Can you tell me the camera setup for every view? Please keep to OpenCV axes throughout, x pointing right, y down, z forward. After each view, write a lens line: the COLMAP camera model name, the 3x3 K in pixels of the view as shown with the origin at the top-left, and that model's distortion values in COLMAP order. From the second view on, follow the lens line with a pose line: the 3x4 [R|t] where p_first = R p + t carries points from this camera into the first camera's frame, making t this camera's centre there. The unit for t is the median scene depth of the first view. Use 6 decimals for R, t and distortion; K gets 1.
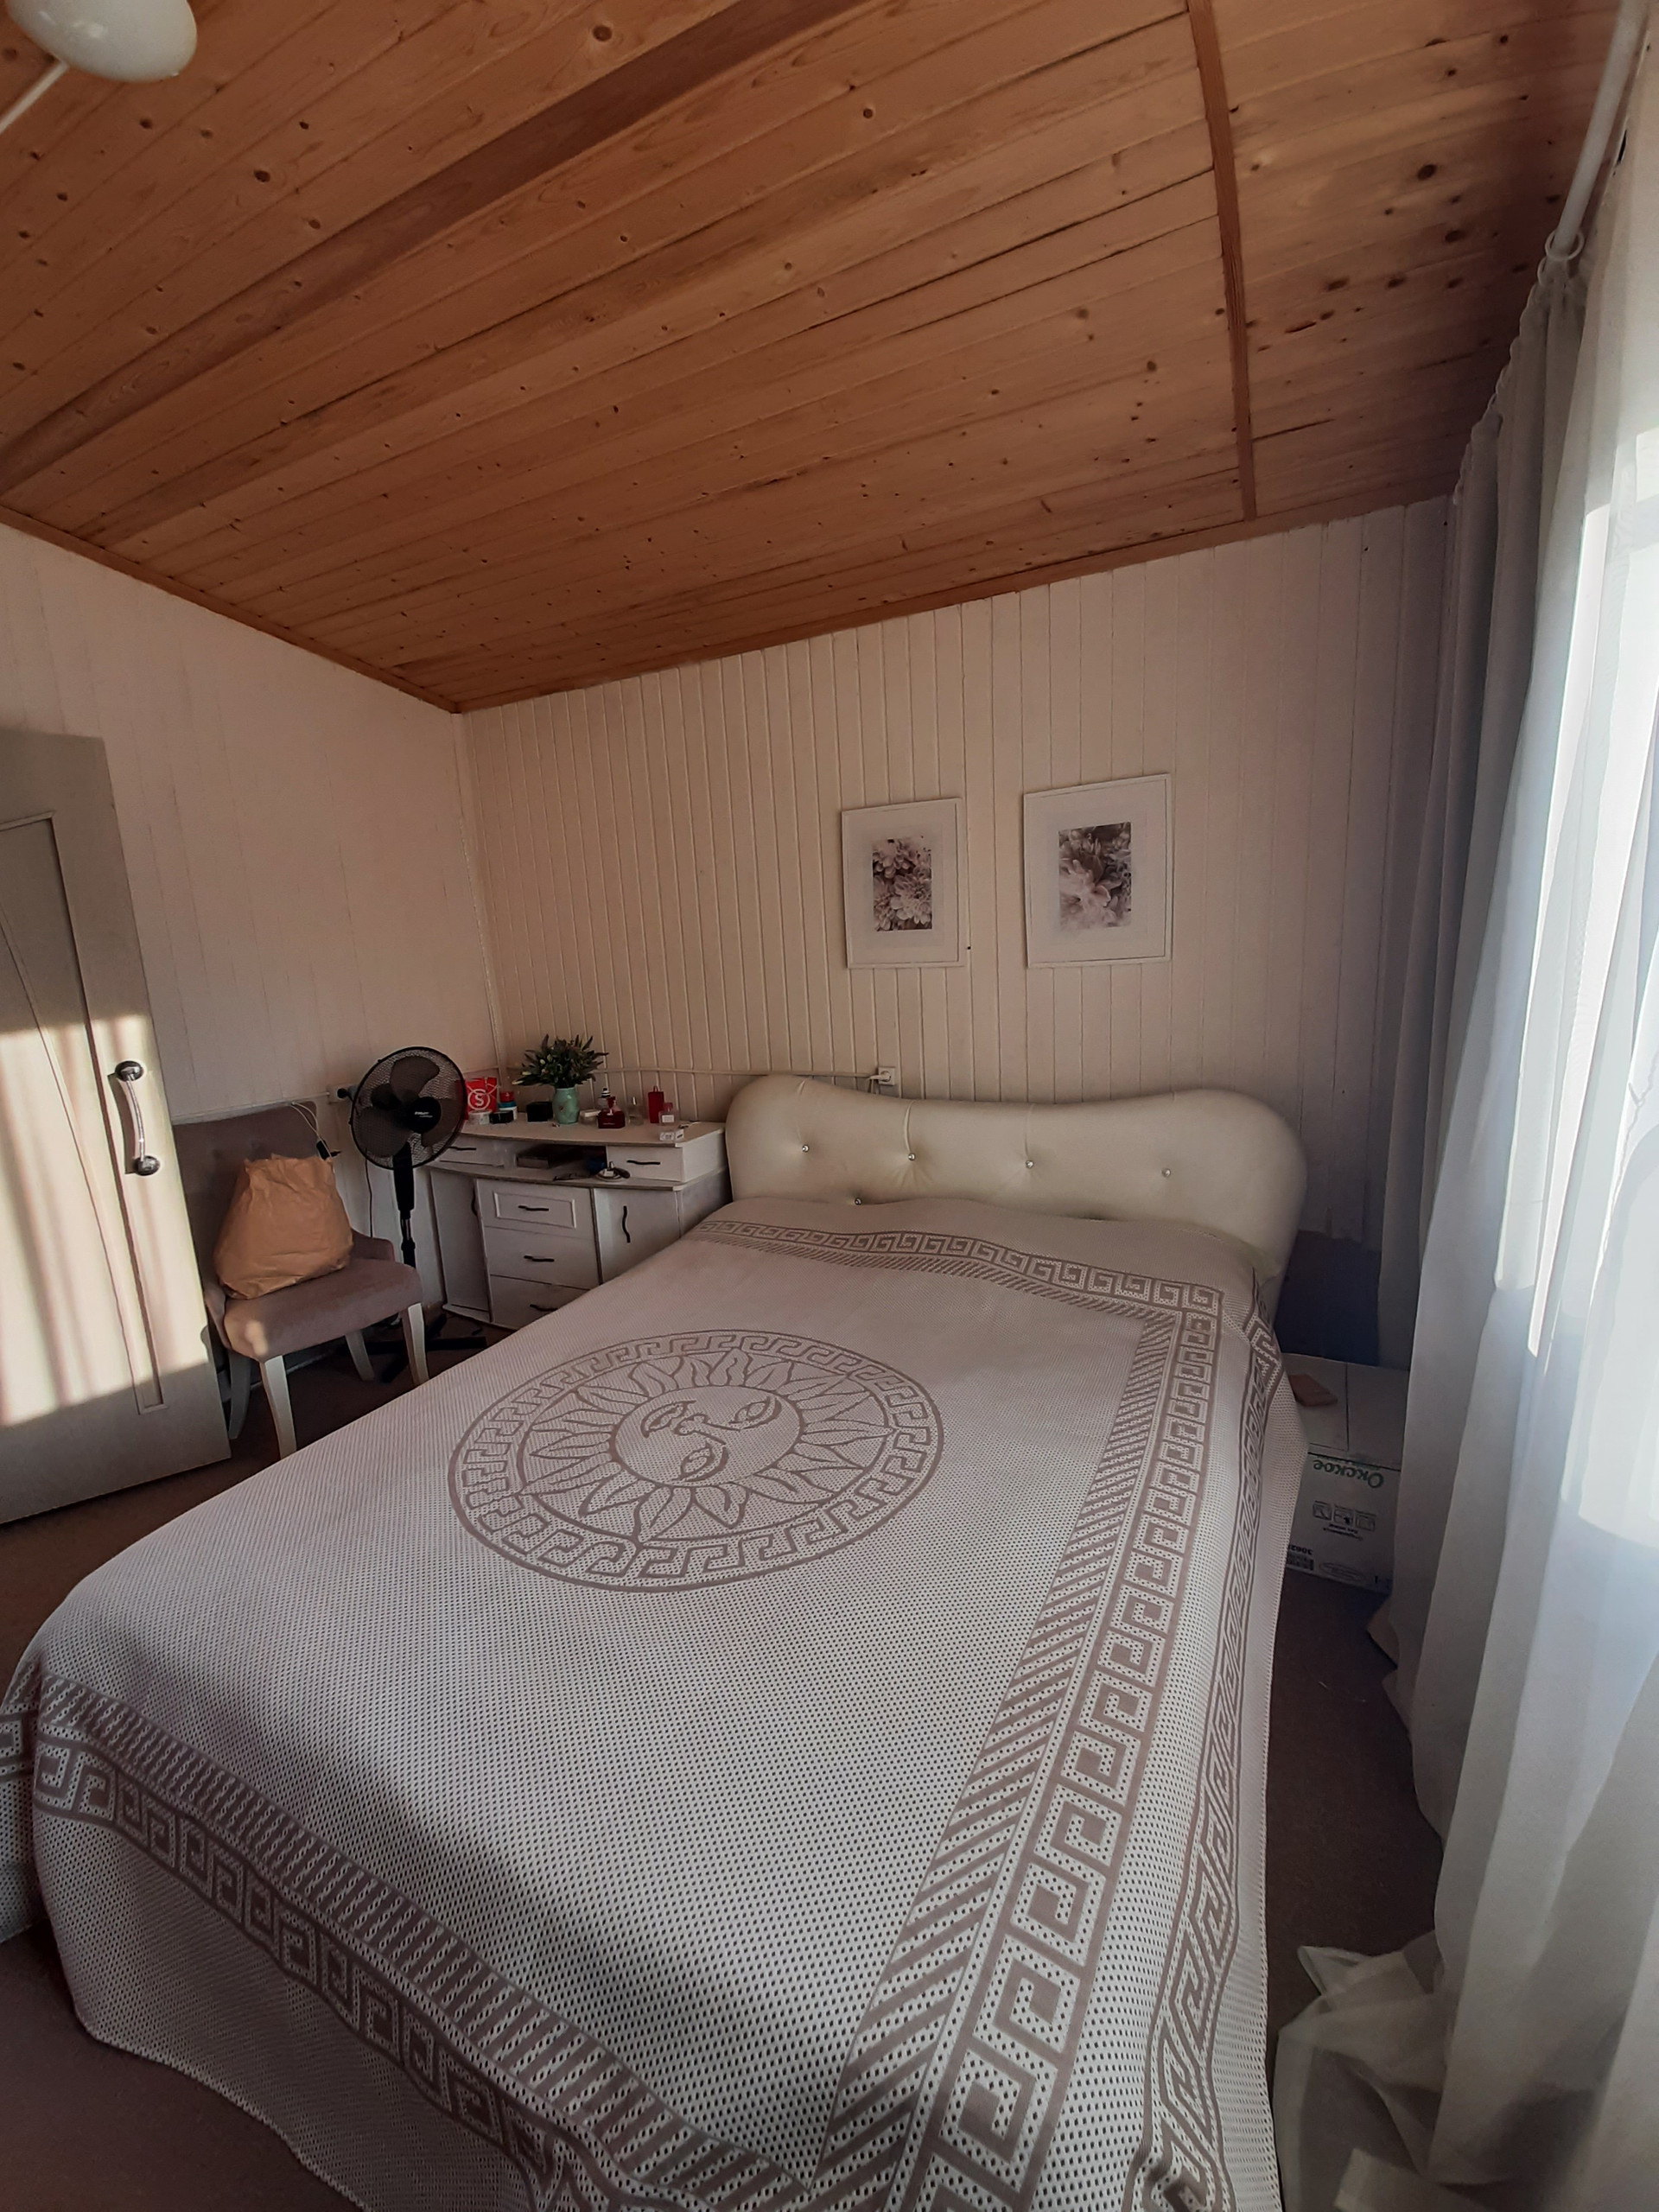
lens RADIAL K [[870.8, 0, 826.1], [0, 870.8, 1109.5], [0, 0, 1]] dist [0.018584, -0.014833]
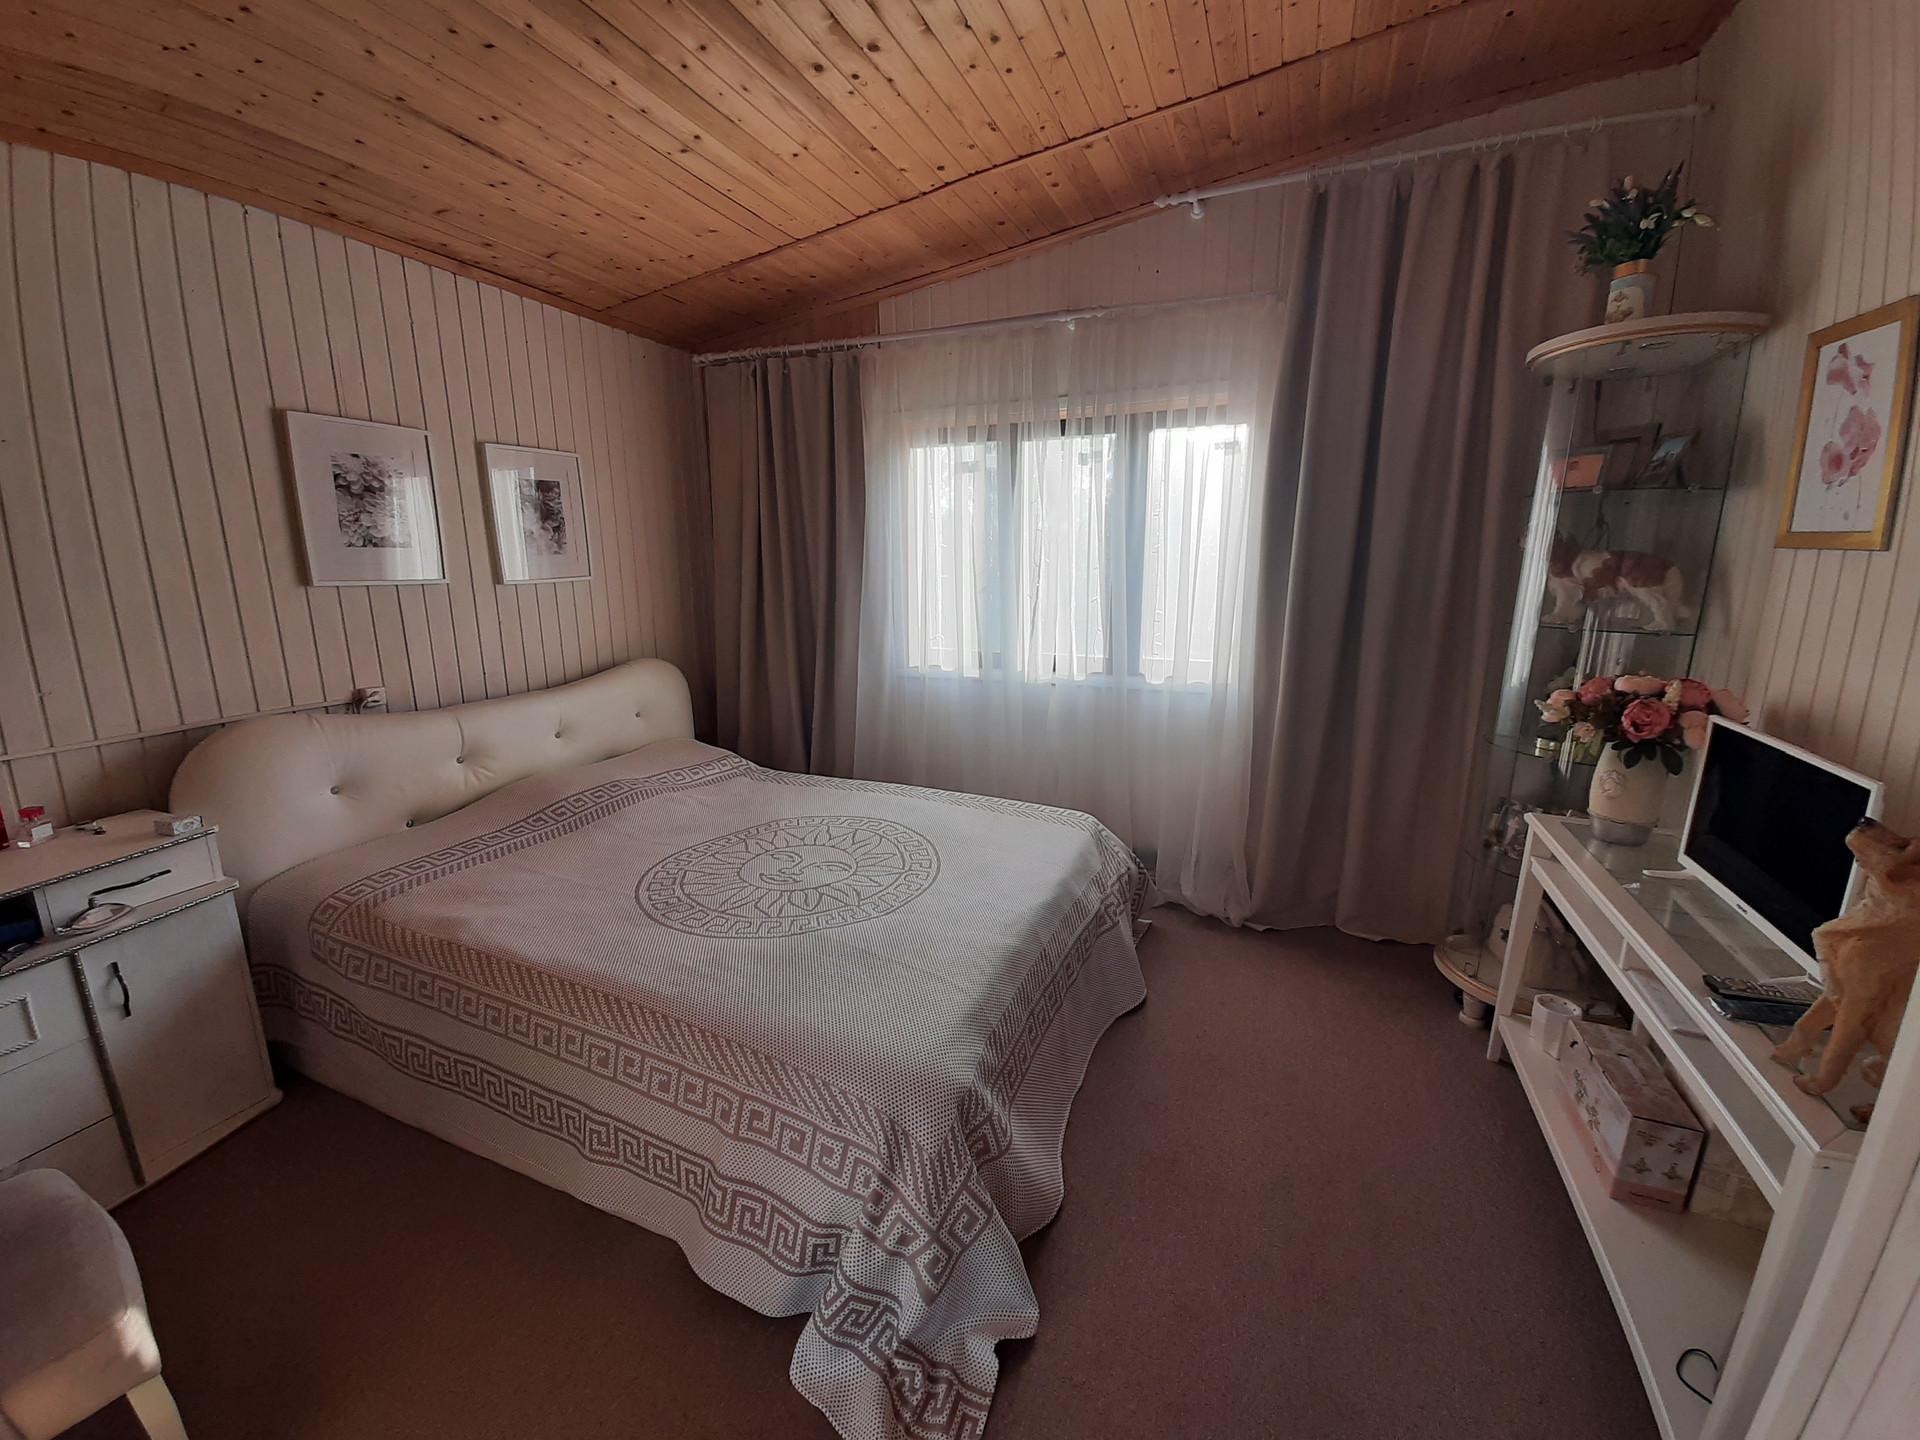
lens RADIAL K [[755.9, 0, 964.1], [0, 755.9, 708.6], [0, 0, 1]] dist [0.018584, -0.014833]
pose [[-0.076093, -0.155015, 0.984977, -1.432504], [0.186775, 0.968140, 0.166794, -0.079101], [-0.979451, 0.196661, -0.044716, 0.704296]]
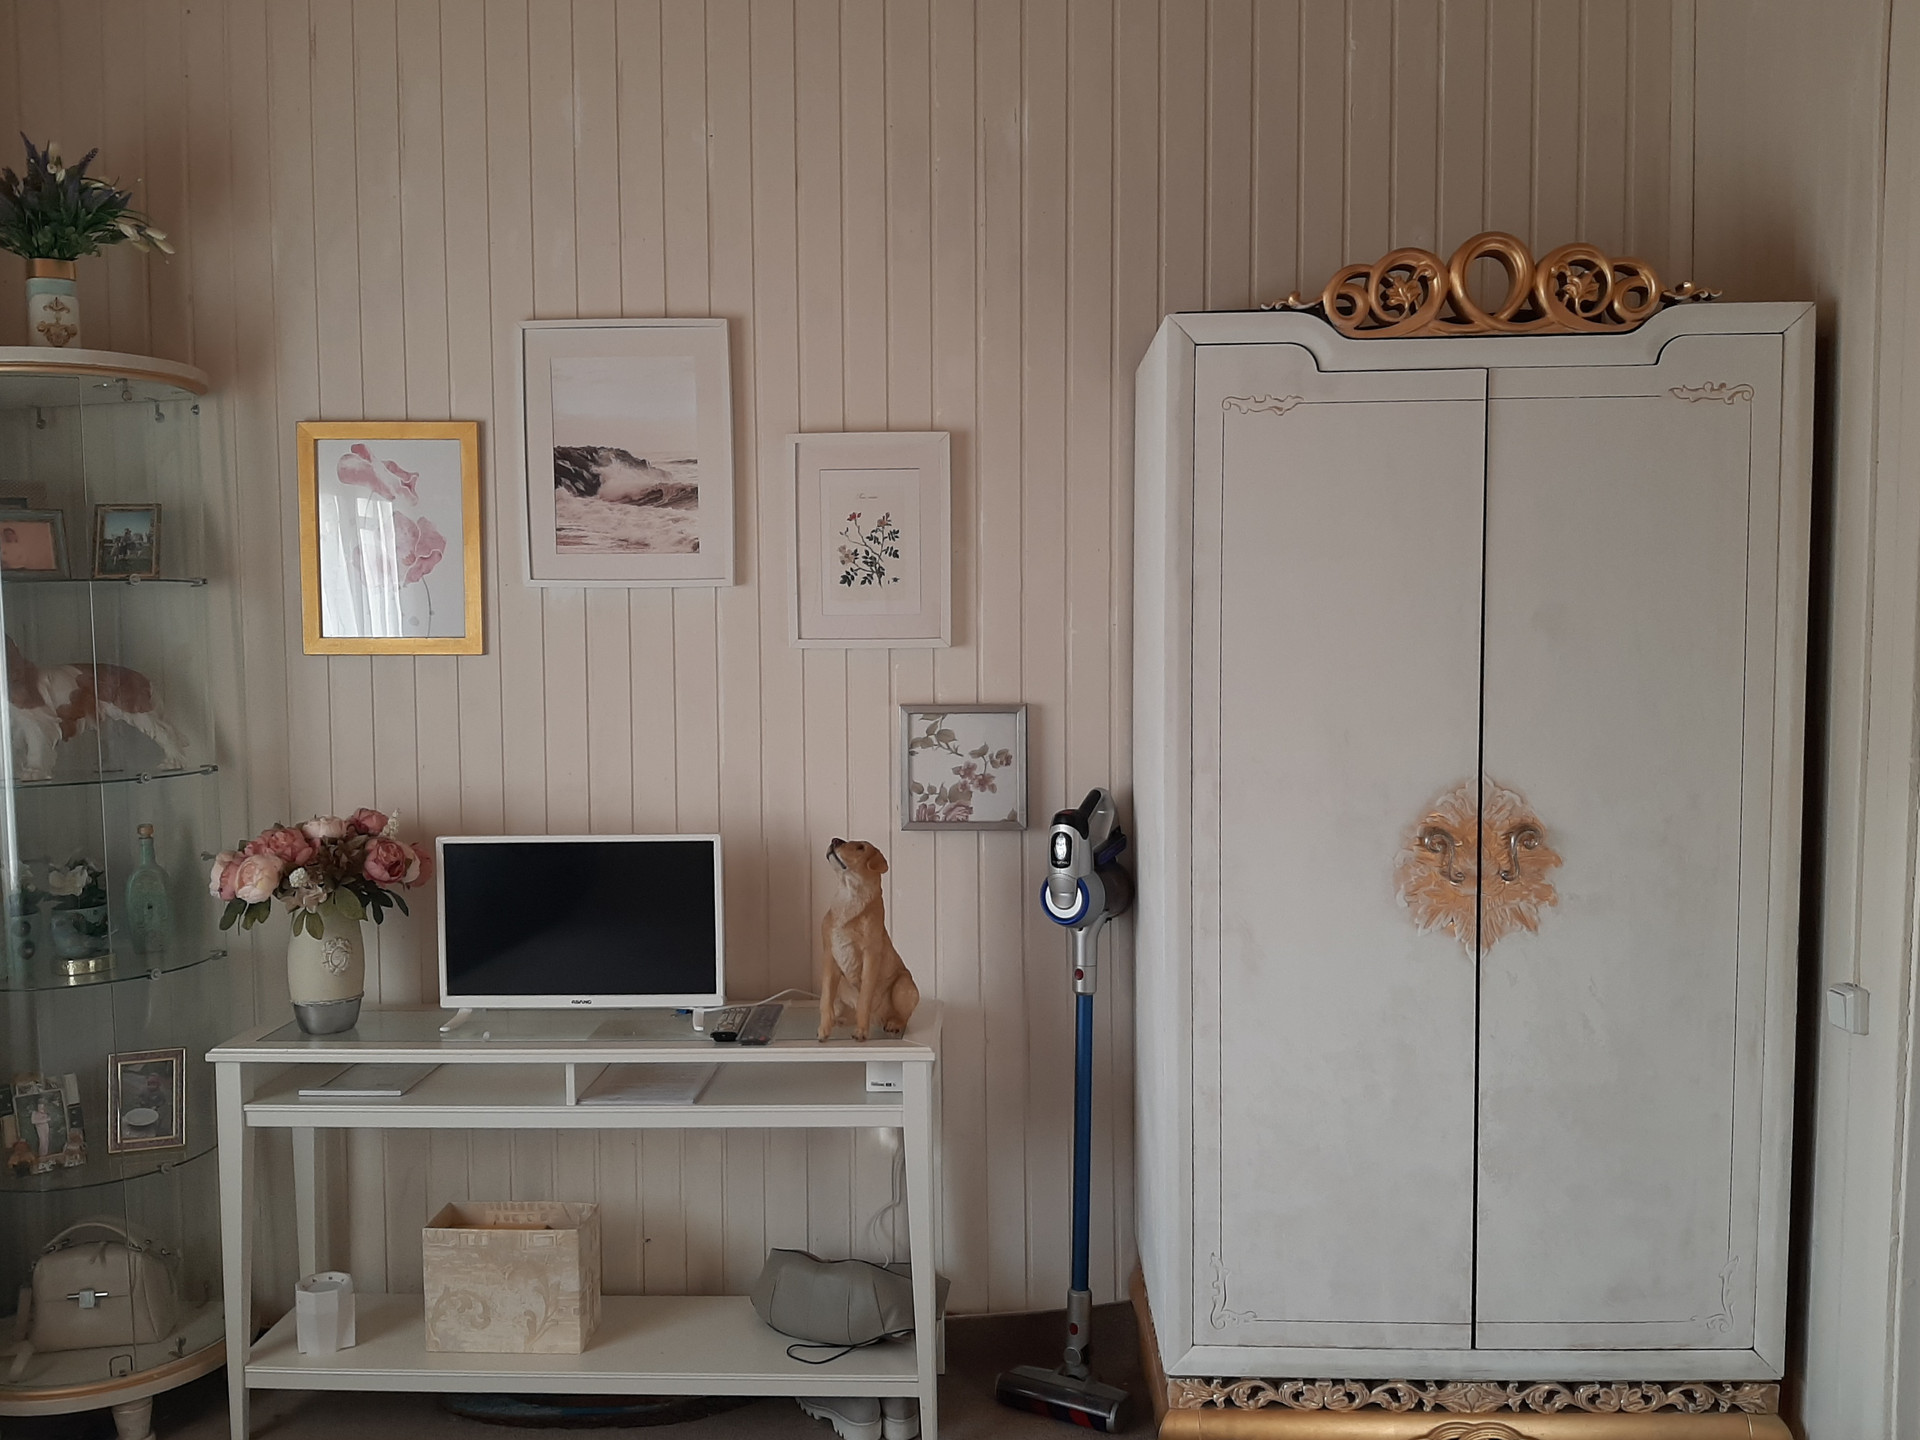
lens RADIAL K [[1657.7, 0, 951.0], [0, 1657.7, 711.9], [0, 0, 1]] dist [0.085687, -0.194471]
pose [[-0.908450, 0.087709, -0.408687, -0.384345], [-0.019858, 0.967577, 0.251794, -0.350206], [0.417520, 0.236858, -0.877254, 1.575374]]
